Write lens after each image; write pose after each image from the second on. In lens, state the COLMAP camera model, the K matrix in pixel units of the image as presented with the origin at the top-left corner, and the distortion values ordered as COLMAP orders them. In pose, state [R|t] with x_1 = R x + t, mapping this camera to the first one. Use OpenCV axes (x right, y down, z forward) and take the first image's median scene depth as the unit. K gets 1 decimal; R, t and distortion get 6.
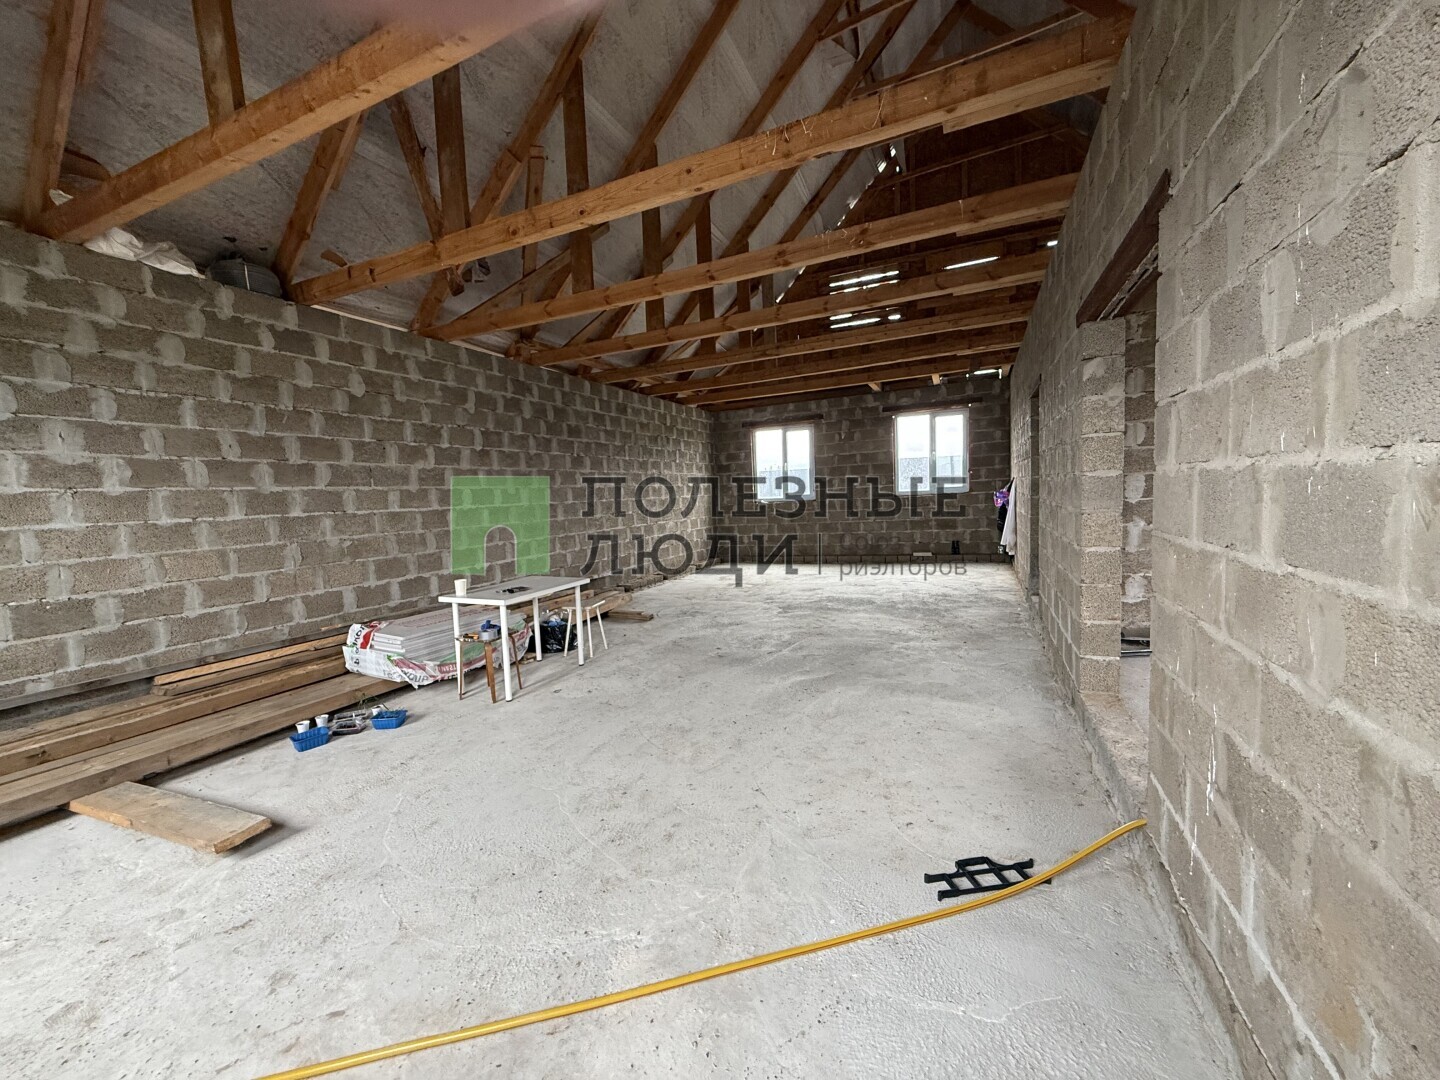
lens RADIAL K [[580.0, 0, 720.0], [0, 580.0, 540.0], [0, 0, 1]] dist [-0.000544, -0.000013]
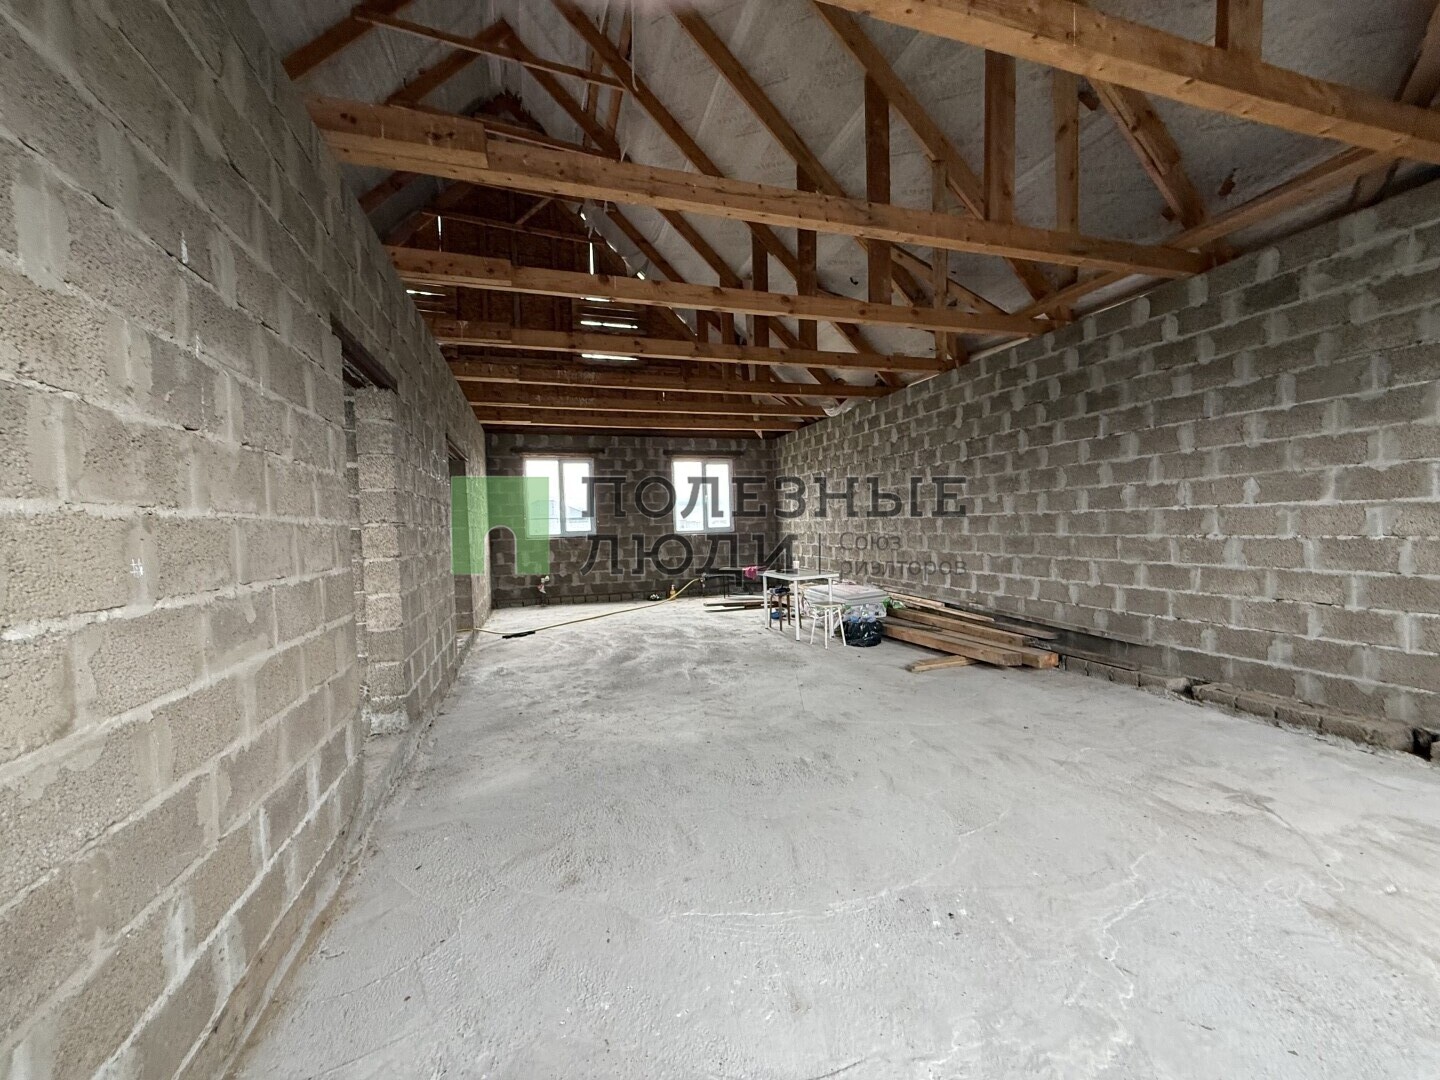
lens RADIAL K [[580.0, 0, 720.0], [0, 580.0, 540.0], [0, 0, 1]] dist [-0.000544, -0.000013]
pose [[-0.753547, 0.088535, -0.651406, 0.691499], [0.015665, 0.993027, 0.116844, -0.162246], [0.657208, 0.077843, -0.749679, 1.706989]]
